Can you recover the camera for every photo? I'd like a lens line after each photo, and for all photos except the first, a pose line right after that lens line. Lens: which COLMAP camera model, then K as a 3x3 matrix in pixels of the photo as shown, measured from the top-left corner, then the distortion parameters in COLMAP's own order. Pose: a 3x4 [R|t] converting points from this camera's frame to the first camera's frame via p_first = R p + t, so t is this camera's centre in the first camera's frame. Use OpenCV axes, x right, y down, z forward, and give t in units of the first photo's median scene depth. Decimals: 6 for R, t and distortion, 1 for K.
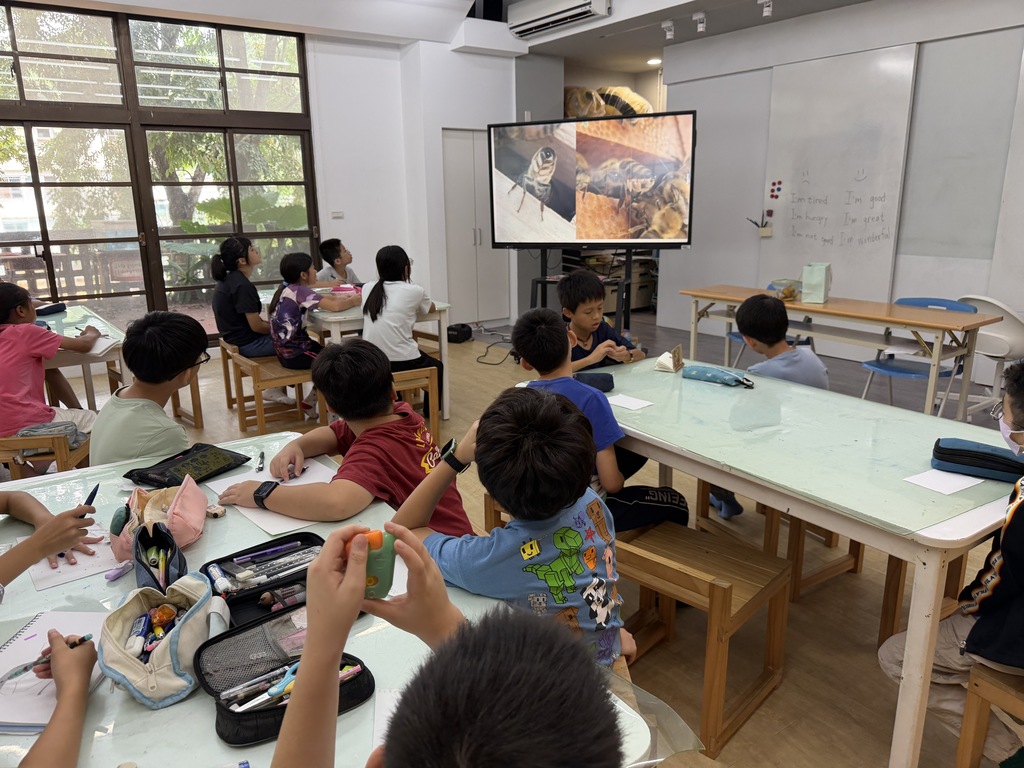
lens RADIAL K [[731.9, 0, 511.5], [0, 731.9, 383.7], [0, 0, 1]] dist [0.021114, -0.018463]
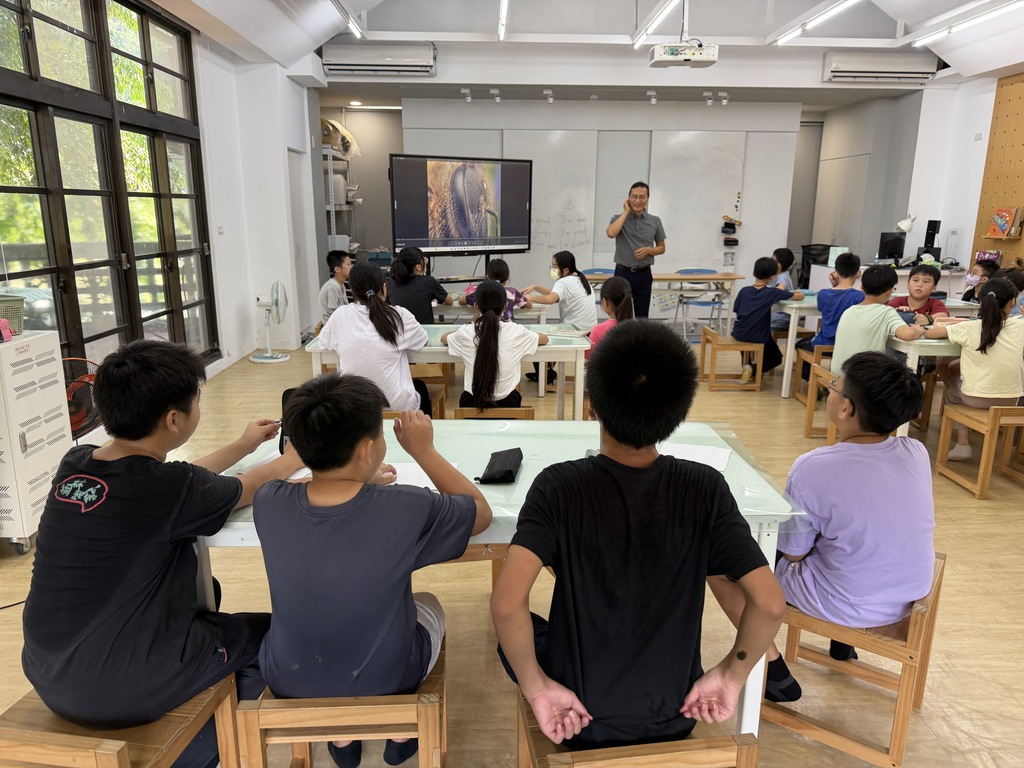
lens RADIAL K [[731.9, 0, 516.9], [0, 731.9, 385.4], [0, 0, 1]] dist [0.021114, -0.018463]
pose [[0.580492, -0.168627, 0.796614, -0.916377], [0.183298, 0.980273, 0.073935, -0.035003], [-0.793367, 0.103099, 0.599950, 0.161258]]
